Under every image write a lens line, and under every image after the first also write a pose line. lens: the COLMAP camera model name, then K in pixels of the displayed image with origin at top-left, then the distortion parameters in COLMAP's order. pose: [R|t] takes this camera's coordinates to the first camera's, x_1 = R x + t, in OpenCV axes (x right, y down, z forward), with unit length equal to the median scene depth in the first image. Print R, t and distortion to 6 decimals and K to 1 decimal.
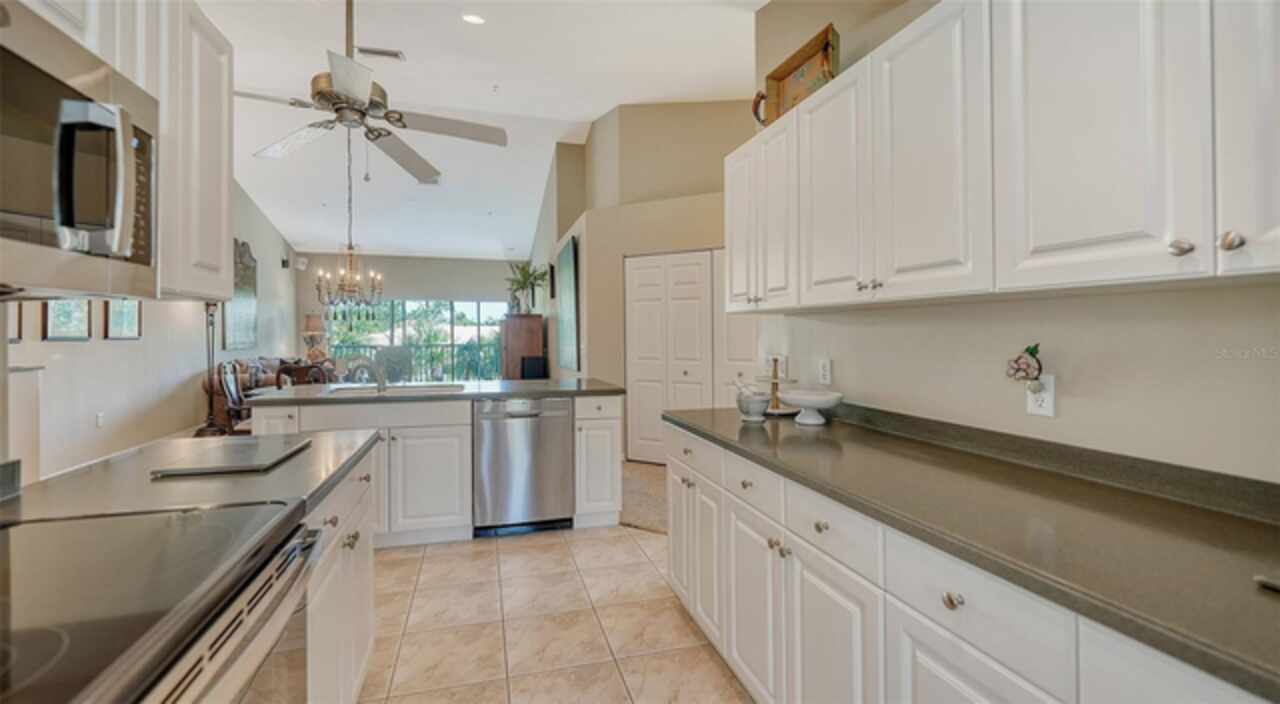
lens RADIAL K [[534.5, 0, 637.5], [0, 534.5, 339.3], [0, 0, 1]] dist [0.001912, 0.000093]
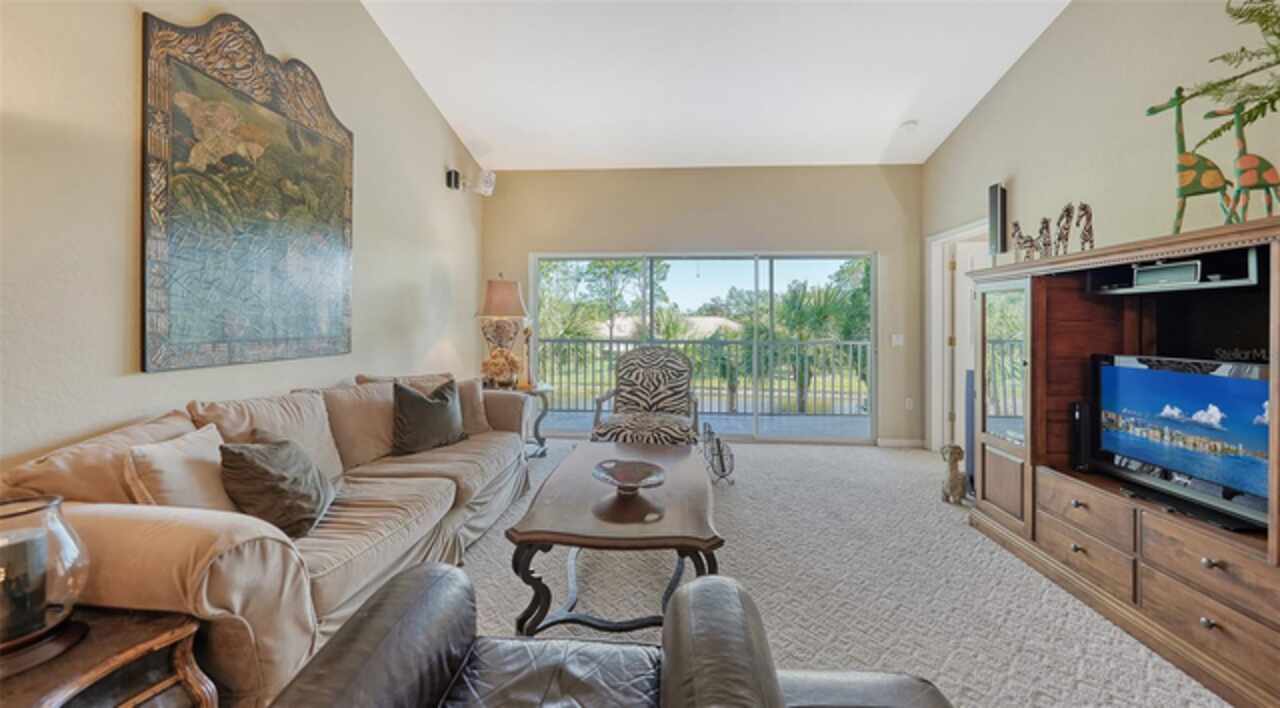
lens RADIAL K [[451.7, 0, 639.4], [0, 451.7, 322.0], [0, 0, 1]] dist [-0.013064, 0.000222]
pose [[0.933955, 0.000803, -0.357389, -0.370402], [-0.006290, 0.999880, -0.014192, -0.003648], [0.357334, 0.015503, 0.933848, 0.719689]]
